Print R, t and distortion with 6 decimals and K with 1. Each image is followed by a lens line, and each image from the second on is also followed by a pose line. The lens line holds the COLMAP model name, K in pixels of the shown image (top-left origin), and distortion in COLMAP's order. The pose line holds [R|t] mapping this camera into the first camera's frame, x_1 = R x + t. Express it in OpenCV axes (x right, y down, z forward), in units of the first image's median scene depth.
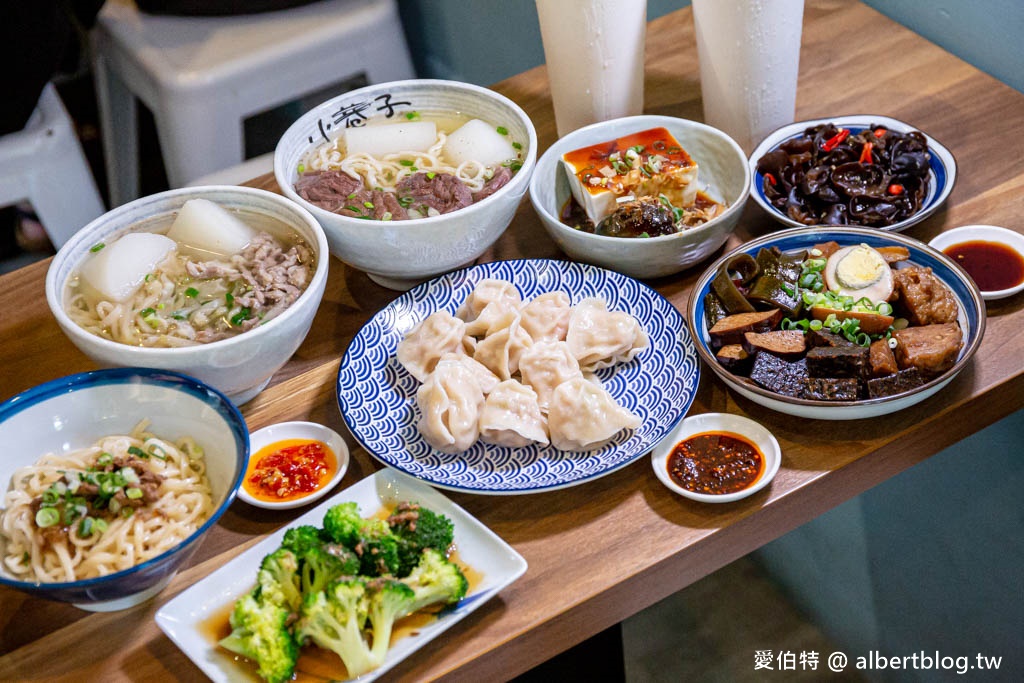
lens RADIAL K [[1979.2, 0, 512.0], [0, 1979.2, 341.5], [0, 0, 1]] dist [0.008105, 0.125369]
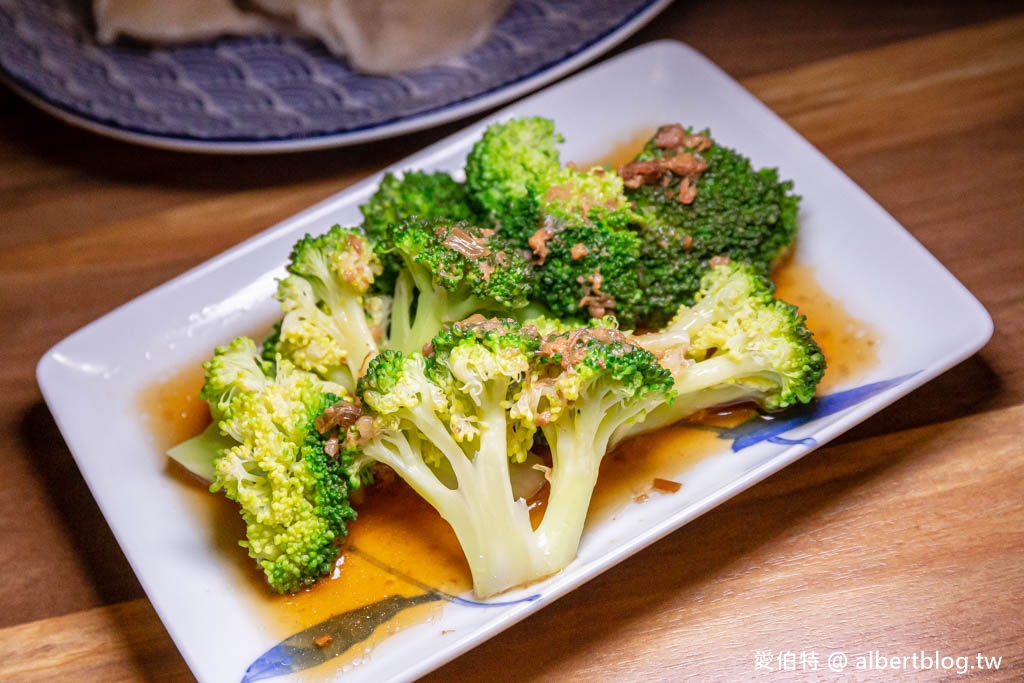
lens RADIAL K [[1979.2, 0, 512.0], [0, 1979.2, 341.5], [0, 0, 1]] dist [0.008105, 0.125369]
pose [[0.978450, 0.092233, -0.184738, -0.011968], [-0.060990, 0.983867, 0.168185, 0.061085], [0.197269, -0.153293, 0.968290, 0.637180]]
